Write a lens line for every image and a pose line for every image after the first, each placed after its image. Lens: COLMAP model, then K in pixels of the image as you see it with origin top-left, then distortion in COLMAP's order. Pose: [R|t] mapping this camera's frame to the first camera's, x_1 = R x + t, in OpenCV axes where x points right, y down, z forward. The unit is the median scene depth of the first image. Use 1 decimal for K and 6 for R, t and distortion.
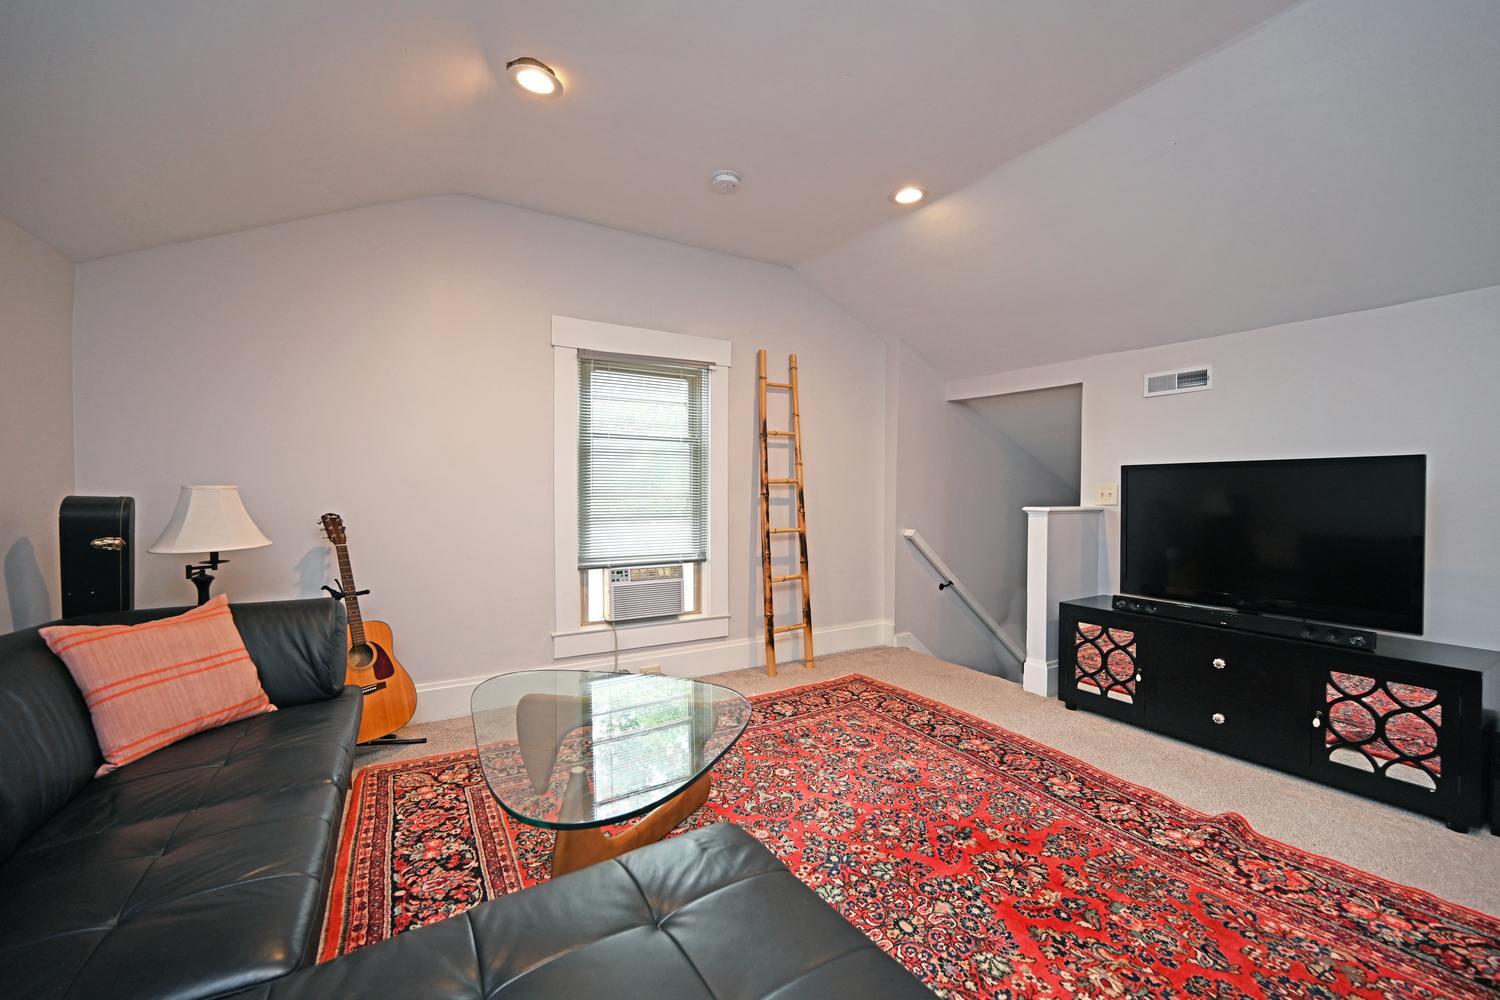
lens RADIAL K [[590.7, 0, 749.9], [0, 590.7, 501.3], [0, 0, 1]] dist [-0.000588, -0.000310]
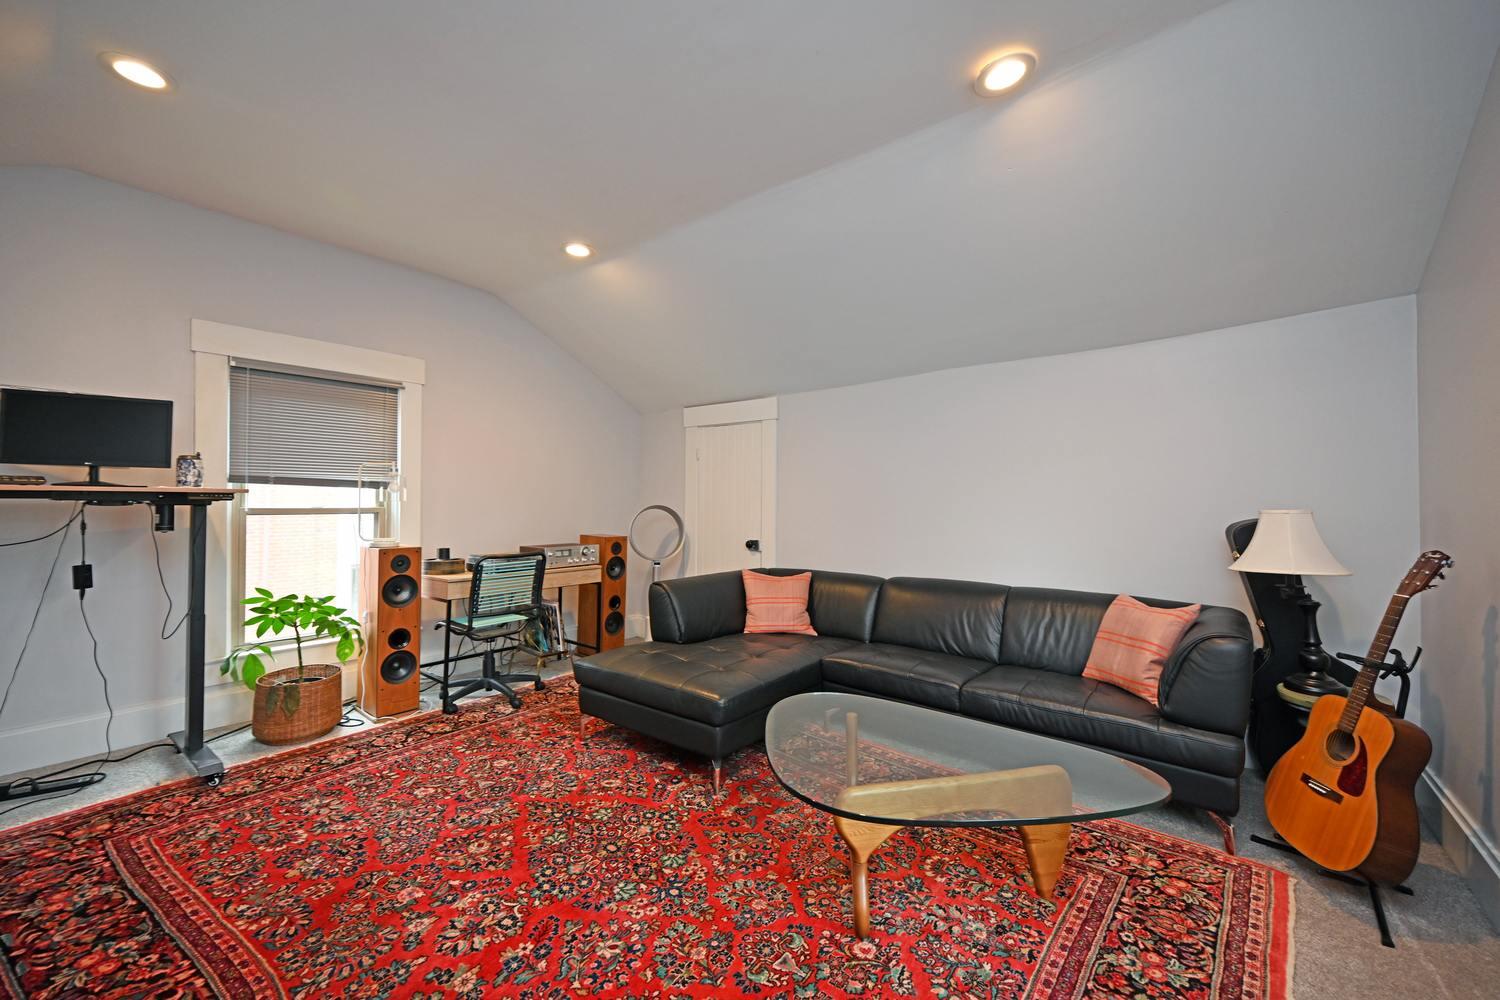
lens RADIAL K [[588.3, 0, 766.9], [0, 588.3, 500.0], [0, 0, 1]] dist [-0.001555, -0.000051]
pose [[-0.924417, -0.011099, -0.381223, 0.260004], [-0.012202, 0.999925, 0.000476, -0.030890], [0.381189, 0.005092, -0.924483, 1.341935]]
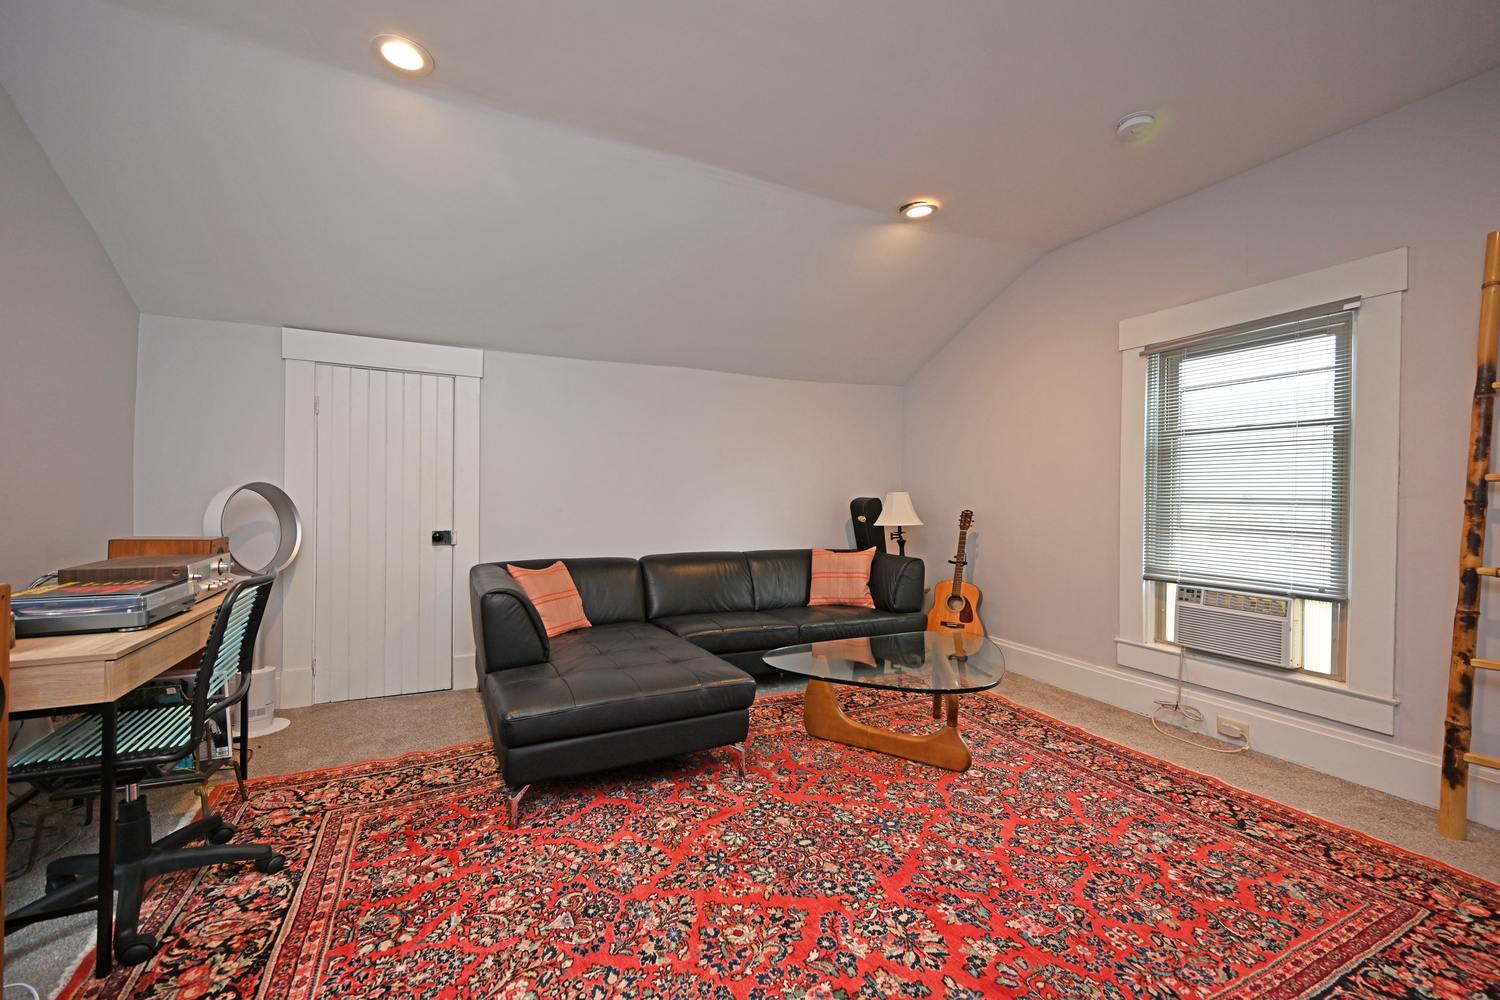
lens RADIAL K [[590.7, 0, 749.9], [0, 590.7, 501.3], [0, 0, 1]] dist [-0.000588, -0.000310]
pose [[-0.070265, 0.005247, -0.997515, 0.870279], [-0.020005, 0.999778, 0.006668, -0.002076], [0.997328, 0.020424, -0.070145, 0.550233]]
